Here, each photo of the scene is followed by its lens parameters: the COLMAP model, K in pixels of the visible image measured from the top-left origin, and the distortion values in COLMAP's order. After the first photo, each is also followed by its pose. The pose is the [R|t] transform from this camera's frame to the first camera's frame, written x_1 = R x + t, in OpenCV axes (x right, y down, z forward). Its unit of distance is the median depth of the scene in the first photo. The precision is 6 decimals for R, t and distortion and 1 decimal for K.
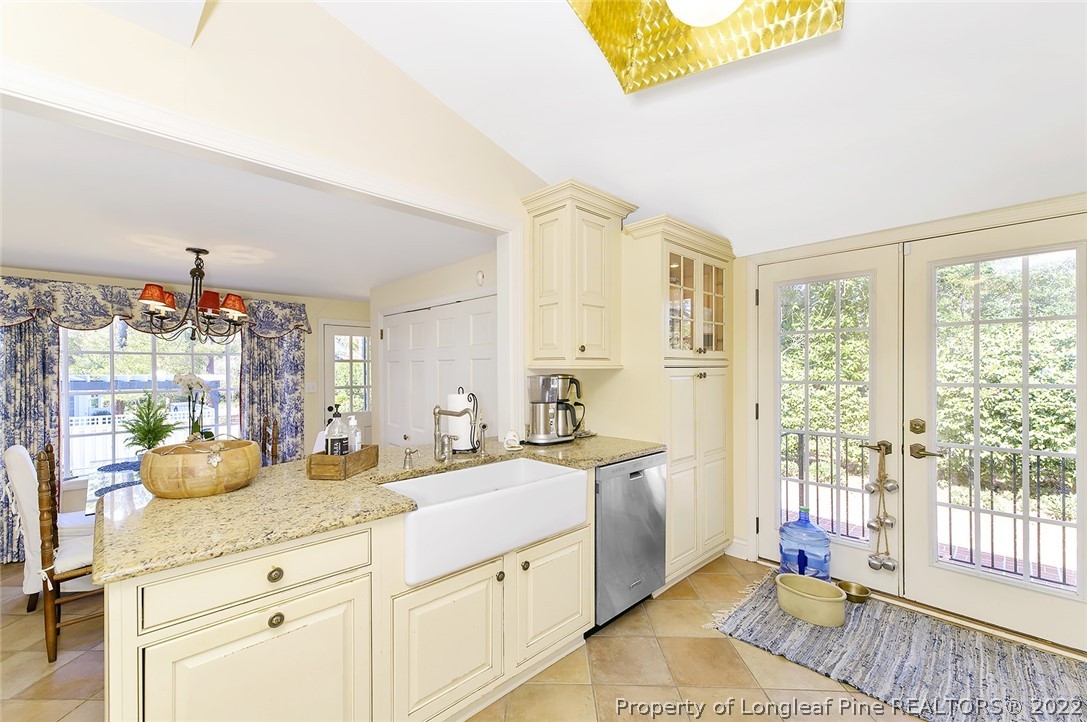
lens RADIAL K [[442.0, 0, 539.2], [0, 442.0, 371.2], [0, 0, 1]] dist [-0.002868, -0.000590]
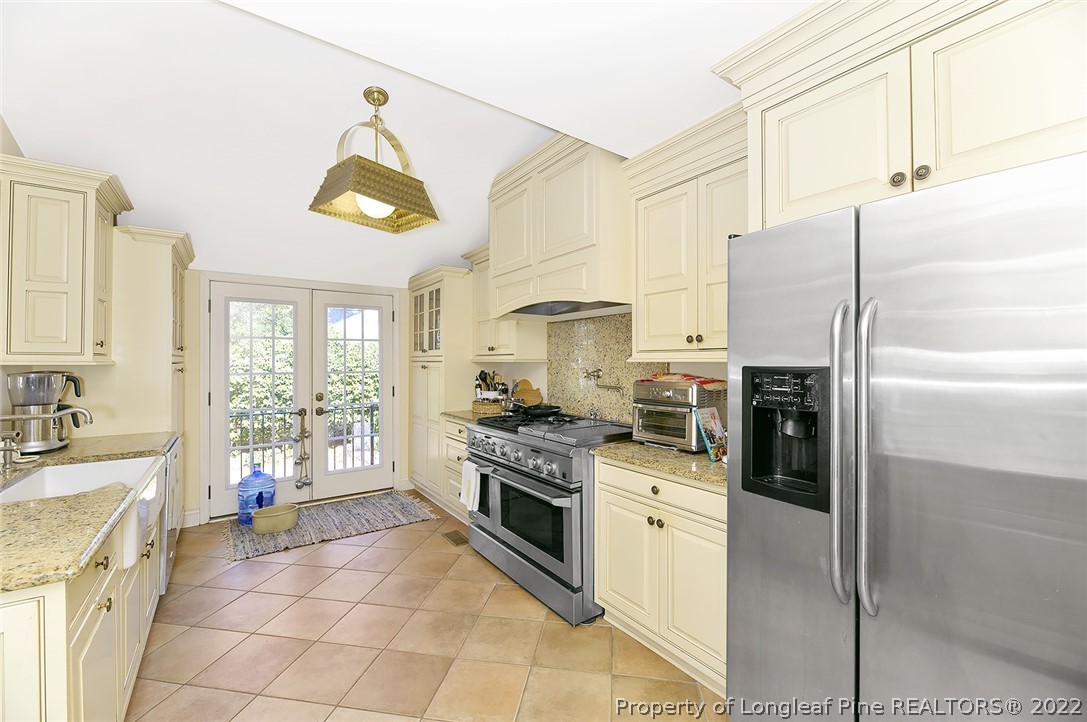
lens RADIAL K [[442.0, 0, 540.1], [0, 442.0, 360.5], [0, 0, 1]] dist [-0.002868, -0.000590]
pose [[0.122820, 0.003717, 0.992422, -2.202203], [0.005910, 0.999973, -0.004477, -0.016771], [-0.992411, 0.006415, 0.122794, -0.214784]]
